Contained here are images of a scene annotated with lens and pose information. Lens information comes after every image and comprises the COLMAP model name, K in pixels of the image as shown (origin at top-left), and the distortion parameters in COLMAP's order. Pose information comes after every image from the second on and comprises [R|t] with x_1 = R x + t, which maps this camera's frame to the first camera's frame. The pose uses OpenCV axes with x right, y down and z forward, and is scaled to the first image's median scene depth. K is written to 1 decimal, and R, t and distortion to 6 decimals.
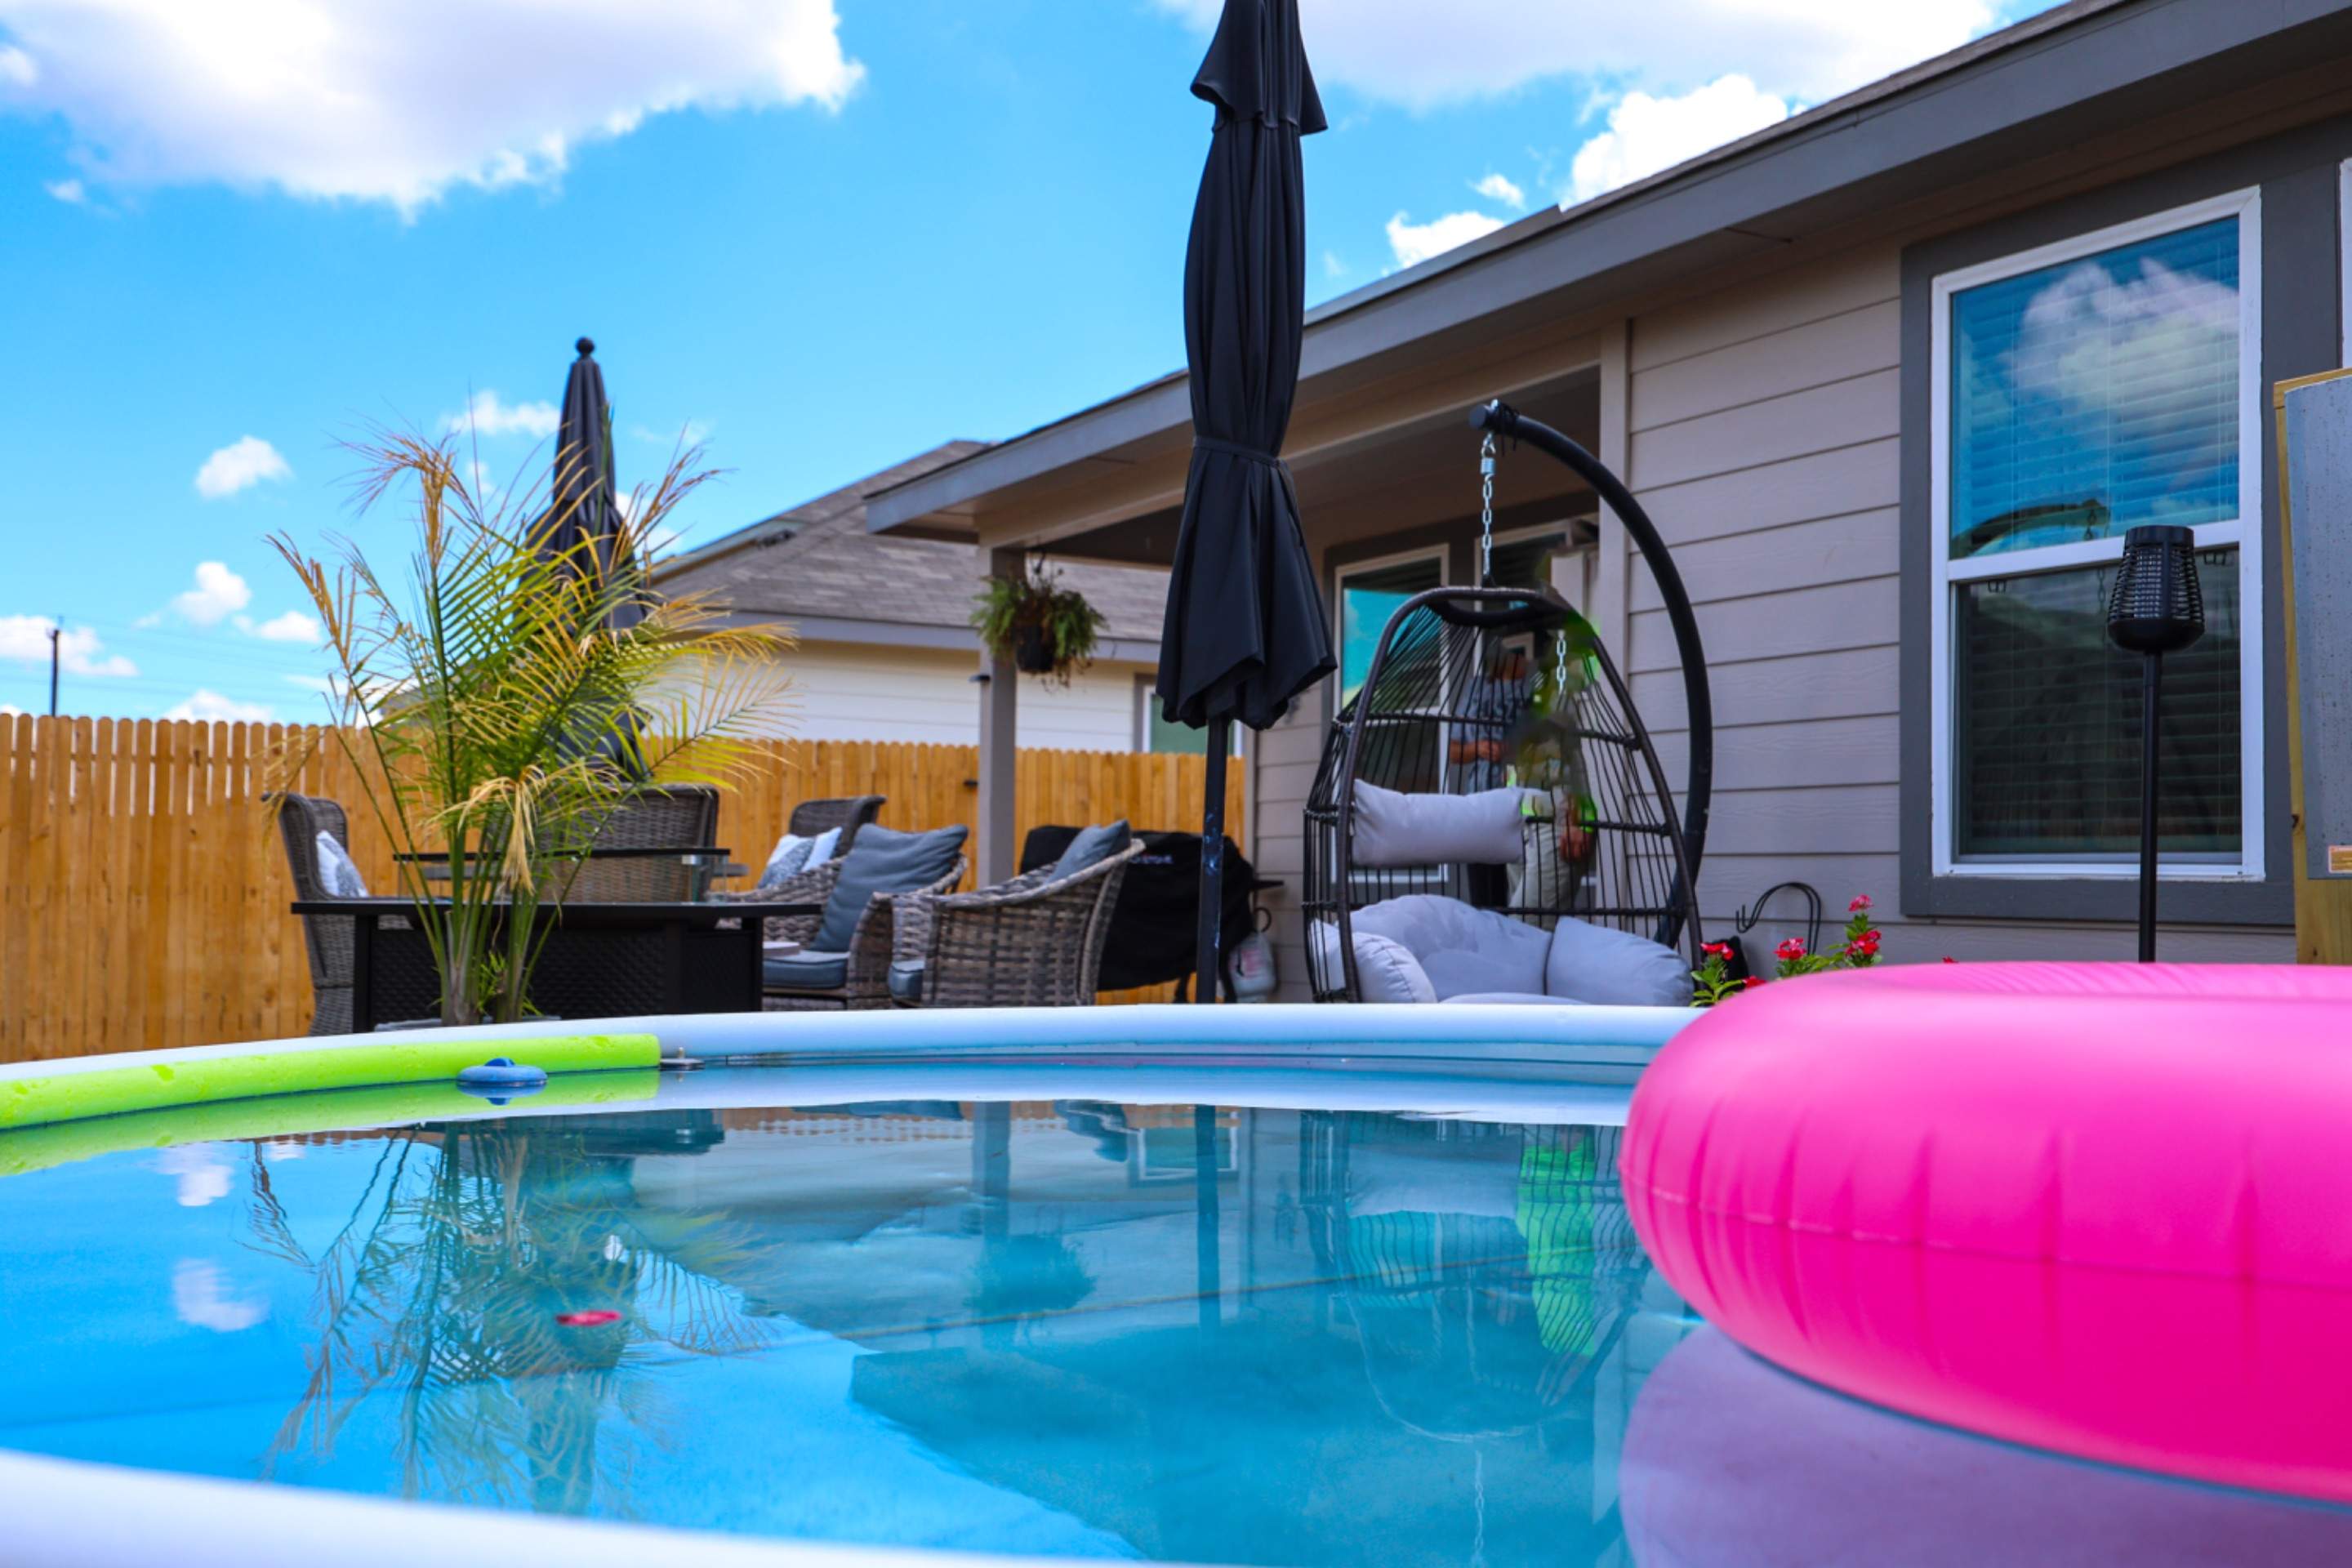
lens RADIAL K [[2364.0, 0, 1185.6], [0, 2364.0, 782.9], [0, 0, 1]] dist [-0.000051, -0.009651]
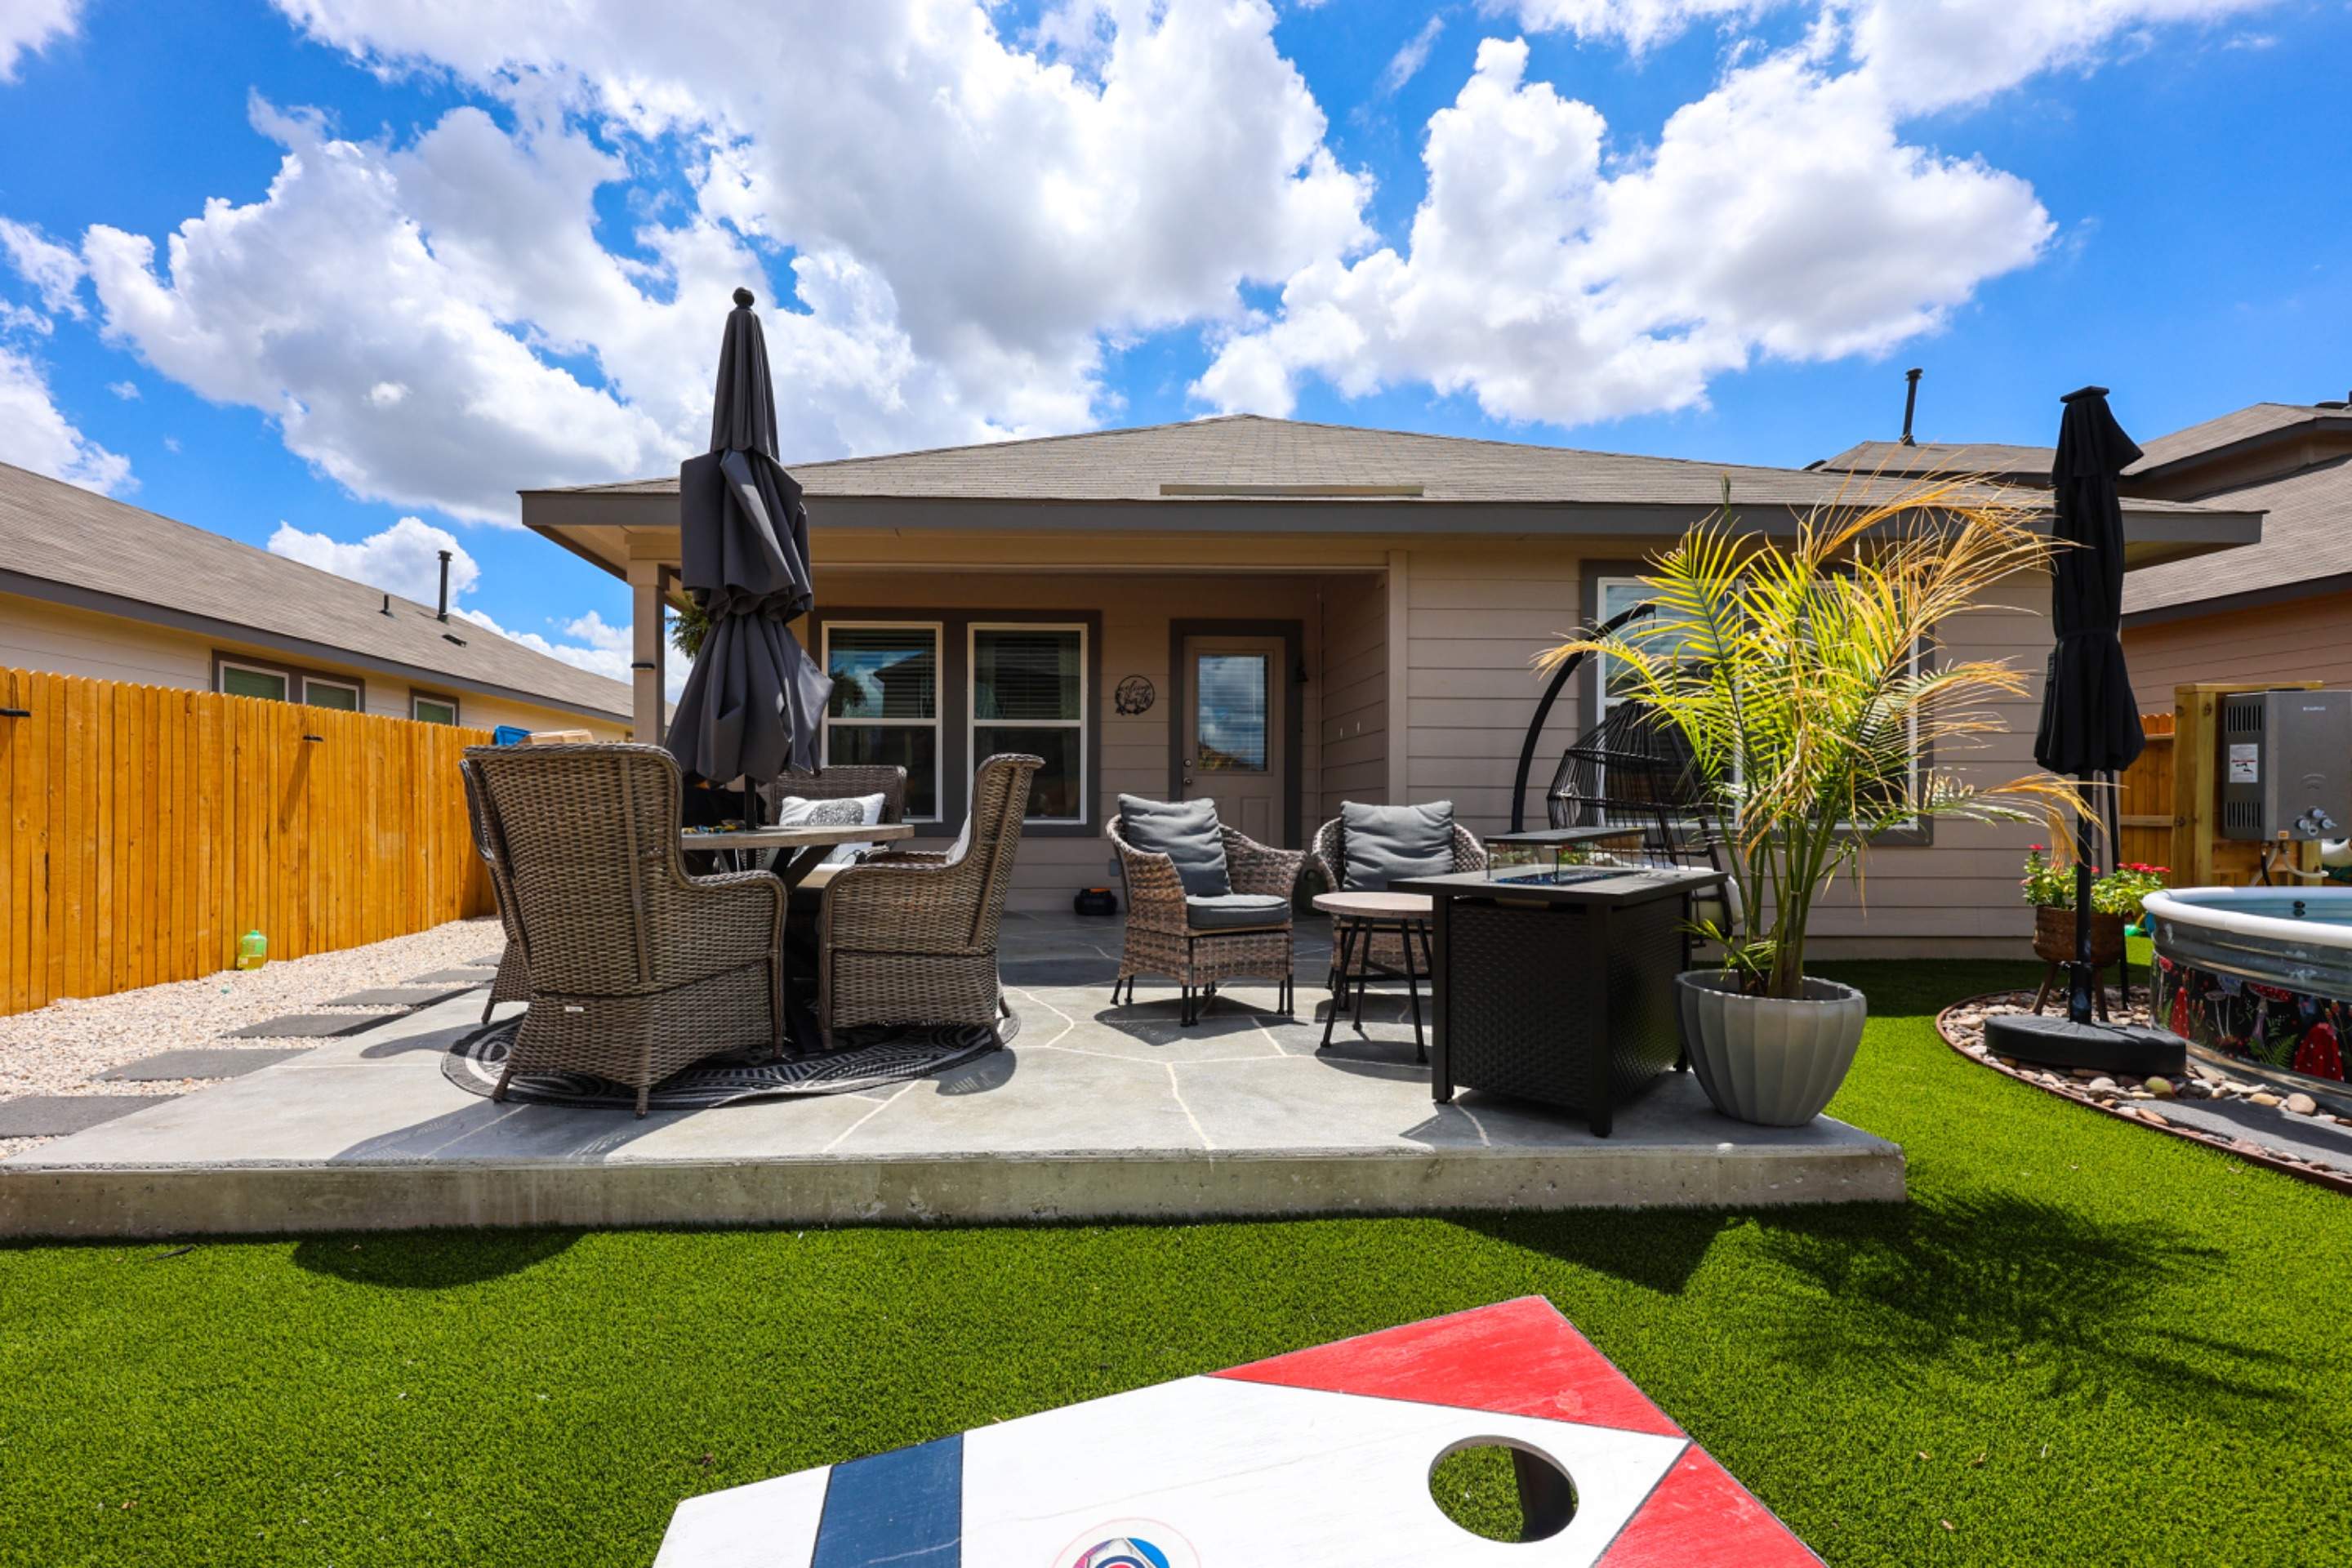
lens RADIAL K [[995.4, 0, 1109.9], [0, 995.4, 810.3], [0, 0, 1]] dist [-0.000086, 0.000790]
pose [[0.450160, -0.009977, 0.892892, -0.732255], [-0.039942, 0.998712, 0.031296, 0.010149], [-0.892054, -0.049752, 0.449182, 0.883642]]
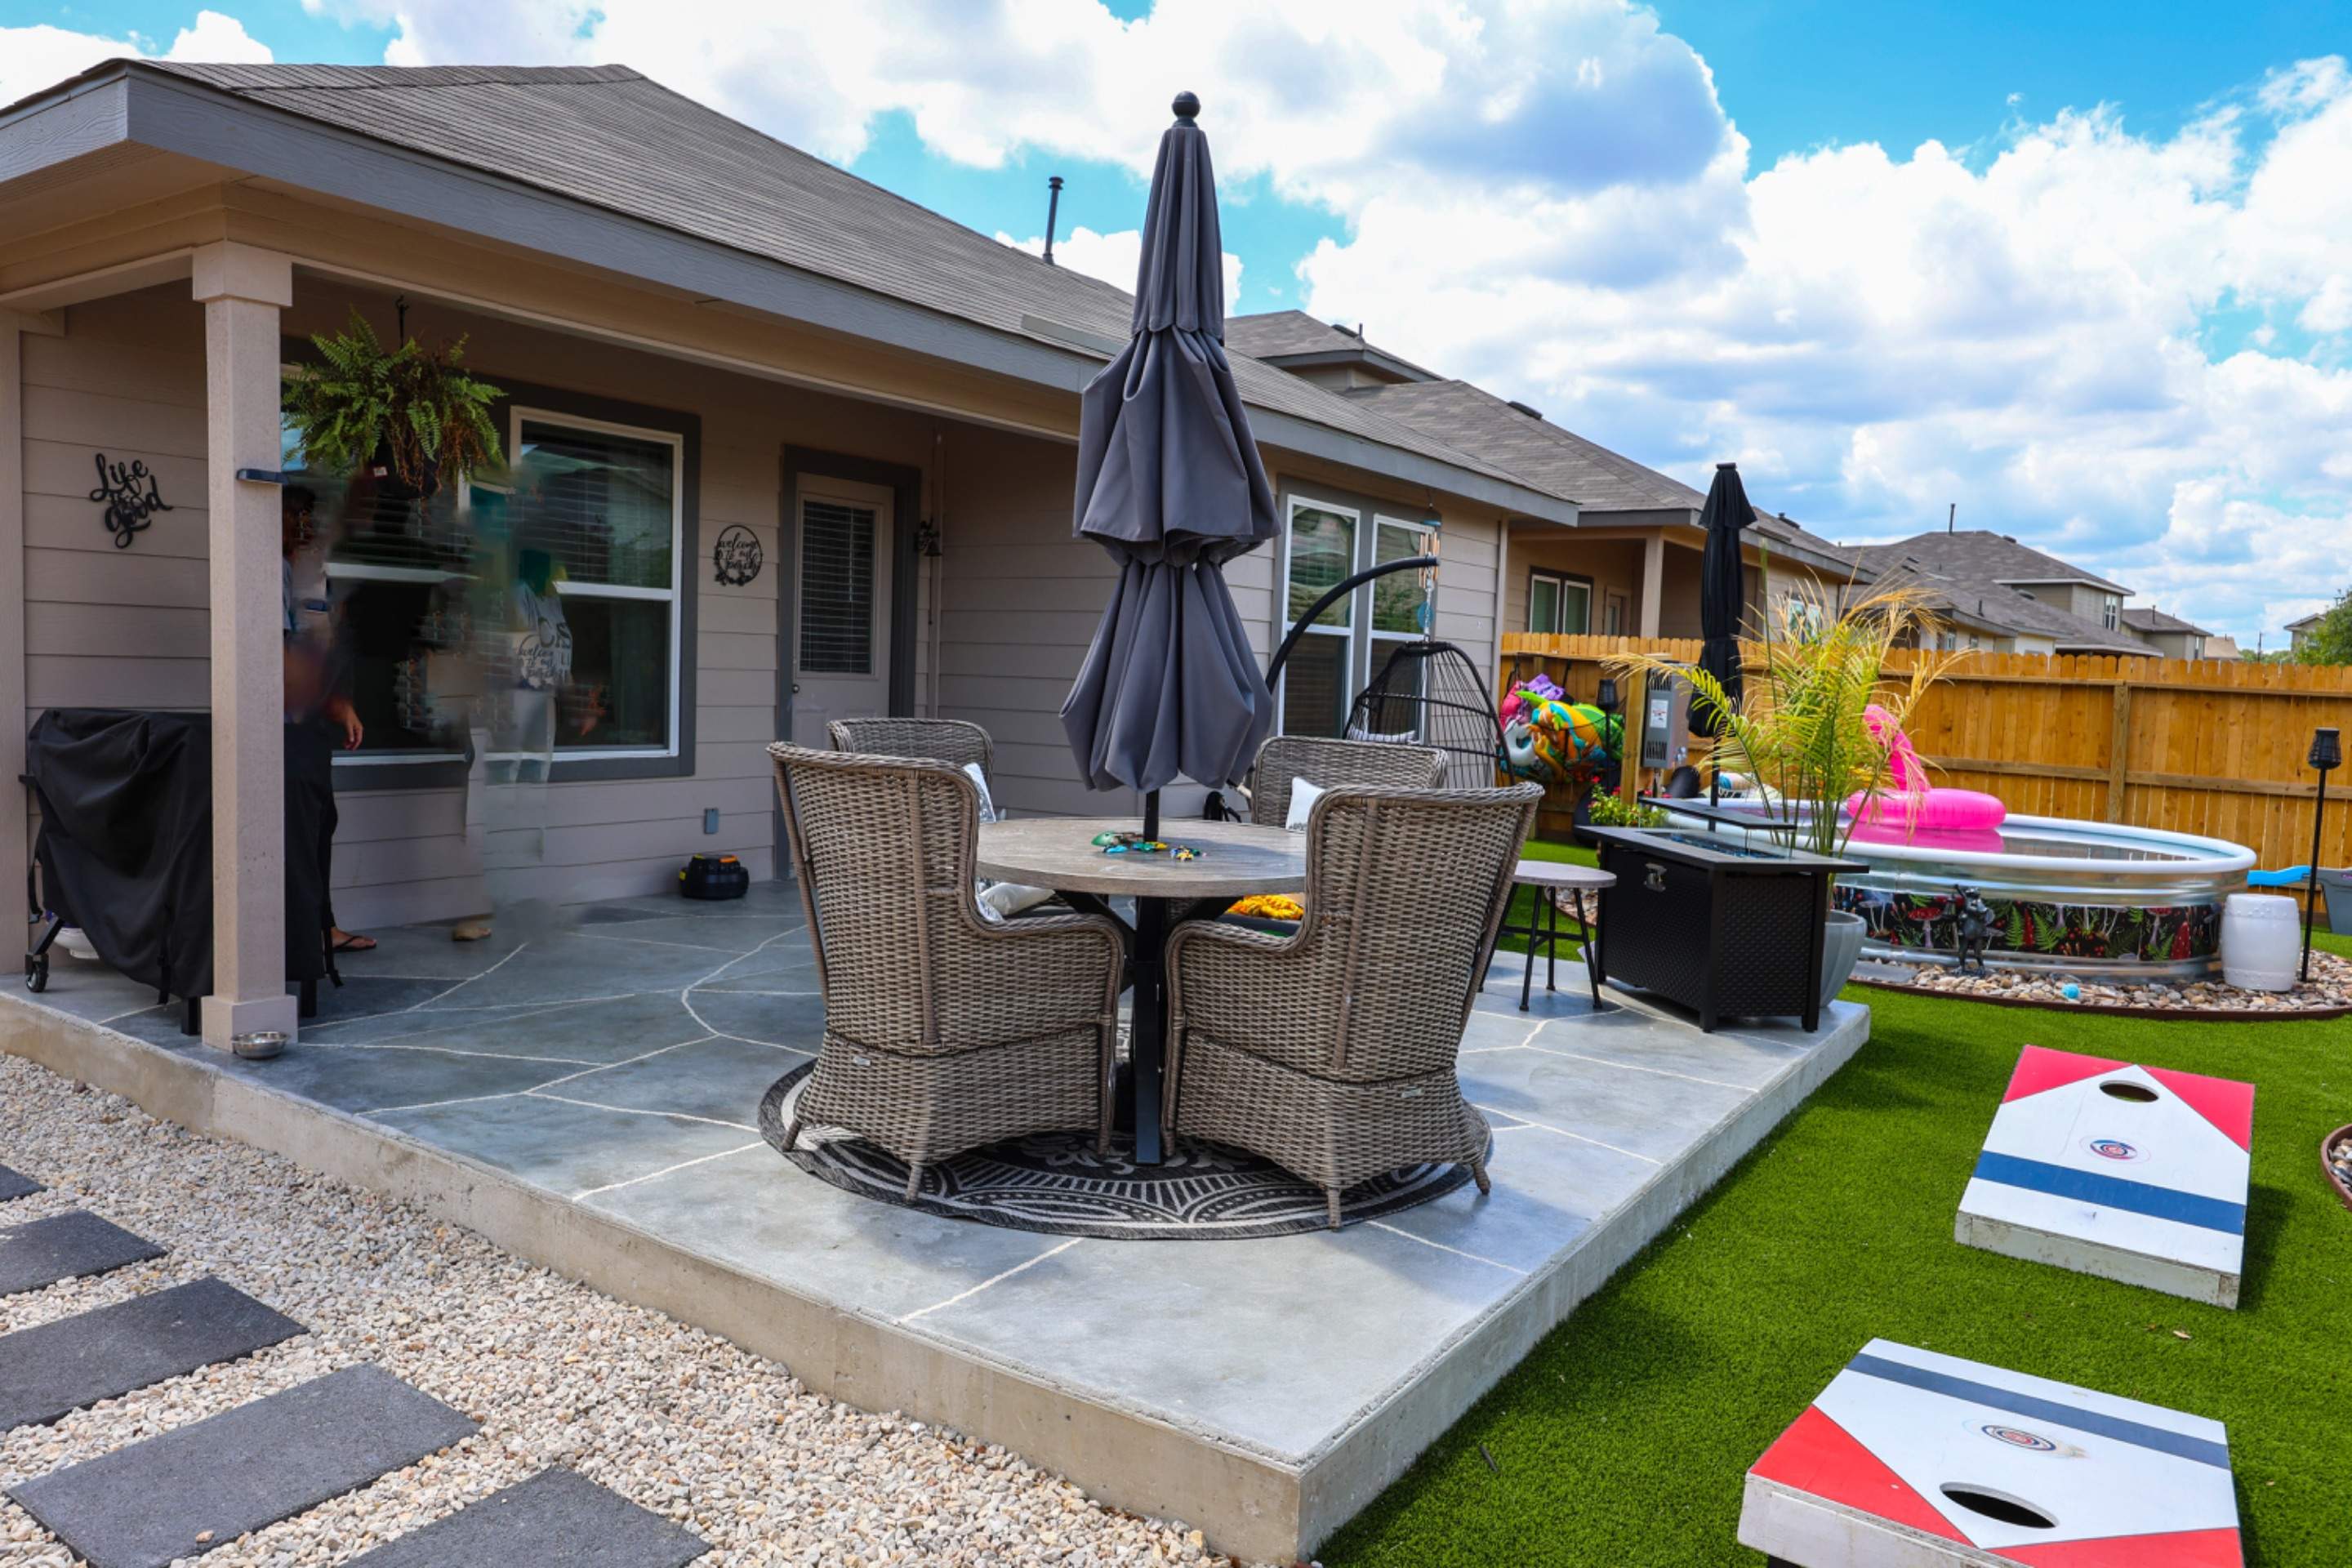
lens RADIAL K [[1589.4, 0, 1196.3], [0, 1589.4, 782.2], [0, 0, 1]] dist [0.004888, 0.002008]
pose [[-0.465013, -0.090101, 0.880707, -0.905805], [-0.083560, 0.994833, 0.057657, -0.015805], [-0.881352, -0.046781, -0.470139, 1.611514]]
